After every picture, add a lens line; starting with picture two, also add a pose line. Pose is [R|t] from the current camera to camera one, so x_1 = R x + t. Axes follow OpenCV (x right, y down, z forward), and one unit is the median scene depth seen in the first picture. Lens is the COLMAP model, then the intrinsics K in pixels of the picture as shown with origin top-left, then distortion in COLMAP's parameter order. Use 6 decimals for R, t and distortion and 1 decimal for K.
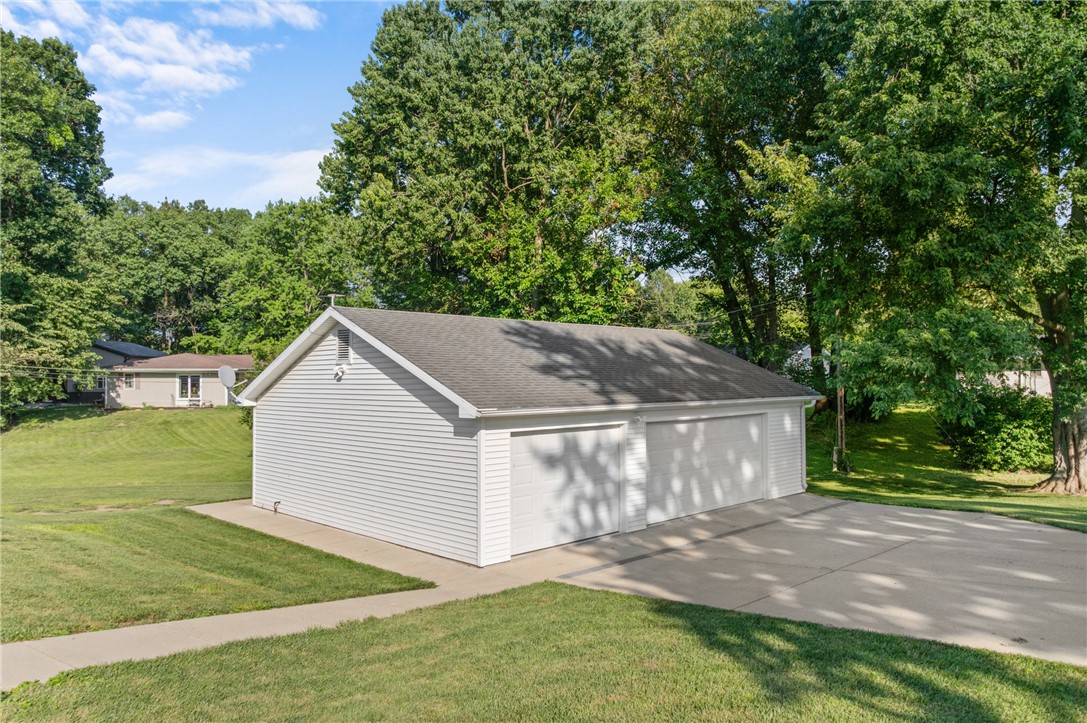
lens RADIAL K [[754.1, 0, 543.5], [0, 754.1, 361.5], [0, 0, 1]] dist [-0.006339, -0.003486]
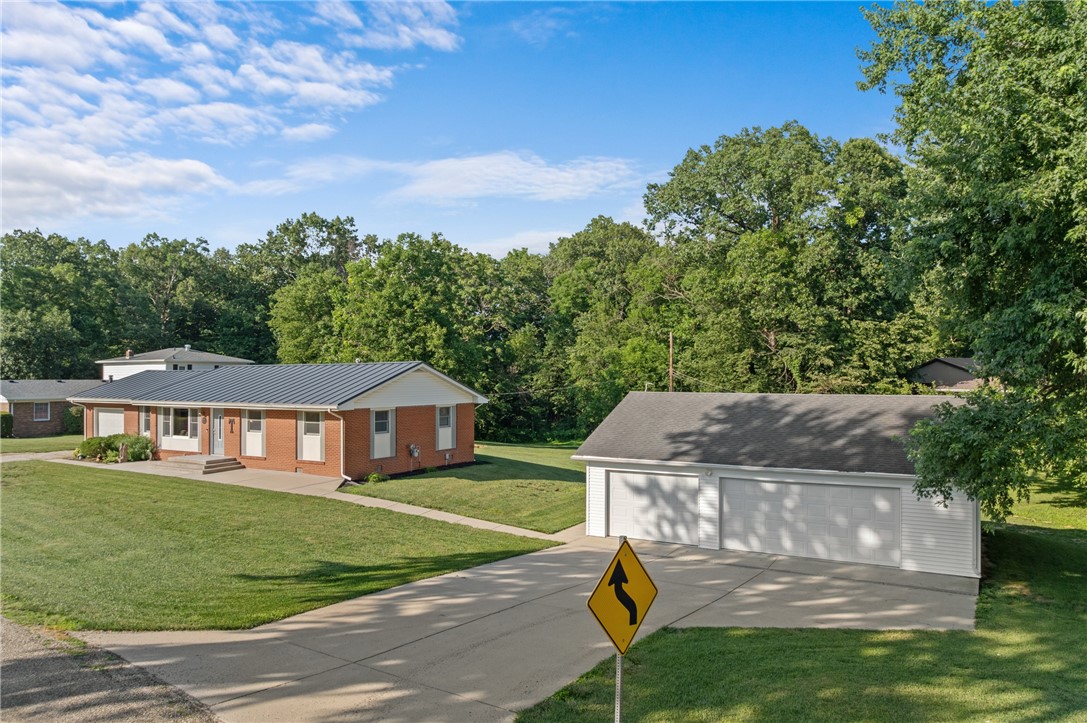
lens RADIAL K [[770.7, 0, 543.5], [0, 770.7, 361.5], [0, 0, 1]] dist [-0.009835, -0.000944]
pose [[0.252723, -0.013514, -0.967444, 1.222761], [0.021534, 0.999733, -0.008339, -0.111097], [0.967299, -0.018726, 0.252947, 0.262993]]
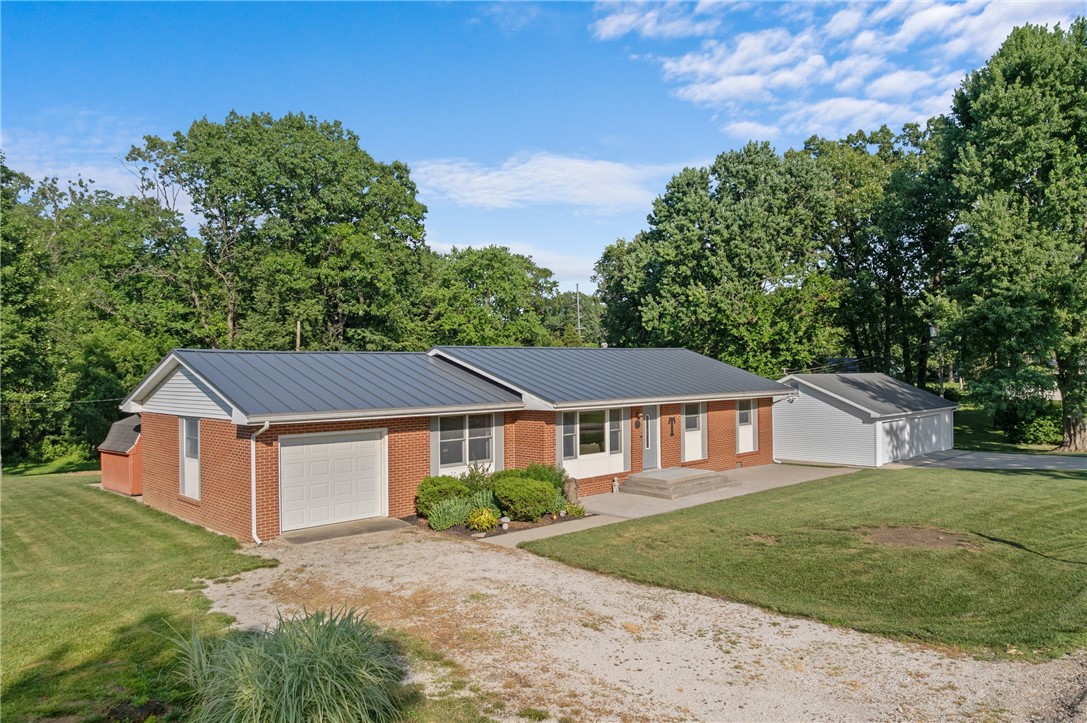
lens RADIAL K [[770.7, 0, 543.5], [0, 770.7, 361.5], [0, 0, 1]] dist [-0.009835, -0.000944]
pose [[0.999974, -0.001399, 0.007043, -0.954741], [0.001317, 0.999932, 0.011554, -0.123357], [-0.007059, -0.011545, 0.999908, -1.368796]]
